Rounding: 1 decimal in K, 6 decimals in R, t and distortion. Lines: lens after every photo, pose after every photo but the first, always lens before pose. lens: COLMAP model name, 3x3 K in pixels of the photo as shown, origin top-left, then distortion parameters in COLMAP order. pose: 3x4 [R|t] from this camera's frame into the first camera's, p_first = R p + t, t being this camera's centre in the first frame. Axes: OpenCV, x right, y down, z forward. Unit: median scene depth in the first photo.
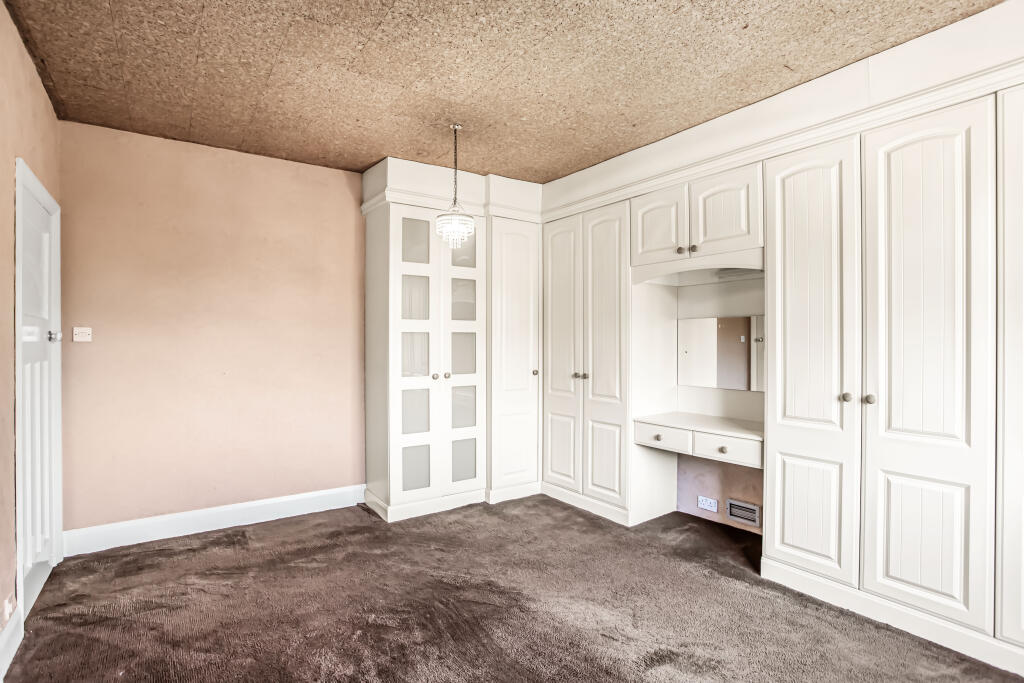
lens RADIAL K [[512.6, 0, 510.0], [0, 512.6, 348.3], [0, 0, 1]] dist [-0.000272, 0.000254]
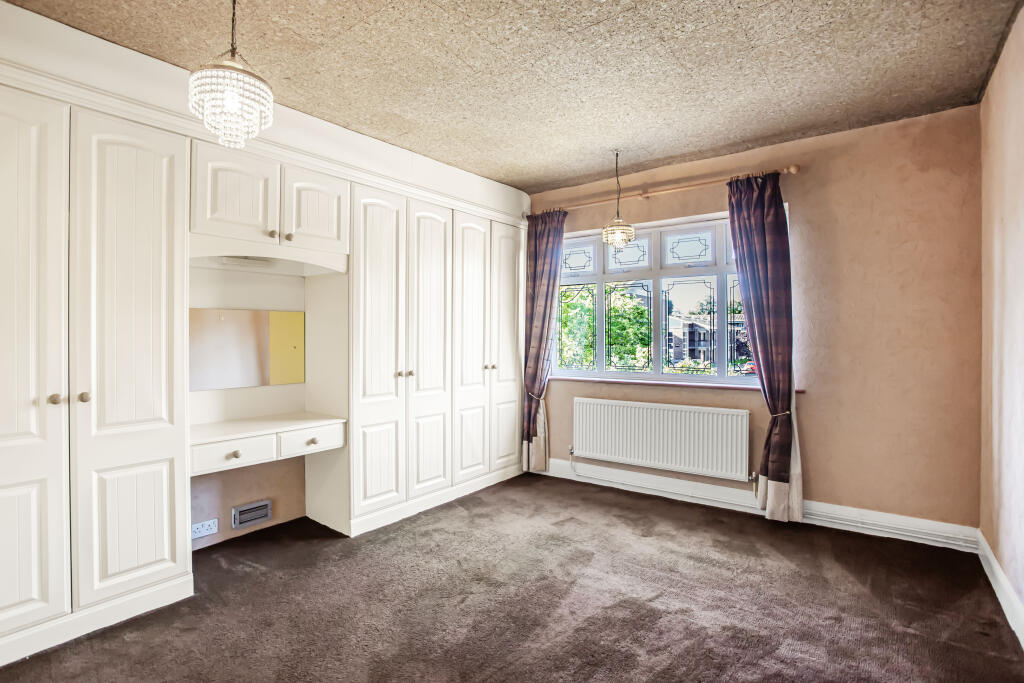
lens RADIAL K [[495.6, 0, 512.0], [0, 495.6, 341.5], [0, 0, 1]] dist [-0.000386, 0.000148]
pose [[-0.269274, -0.011772, 0.962992, -0.628744], [0.012345, 0.999801, 0.015674, -0.012408], [-0.962984, 0.016109, -0.269075, 0.856459]]
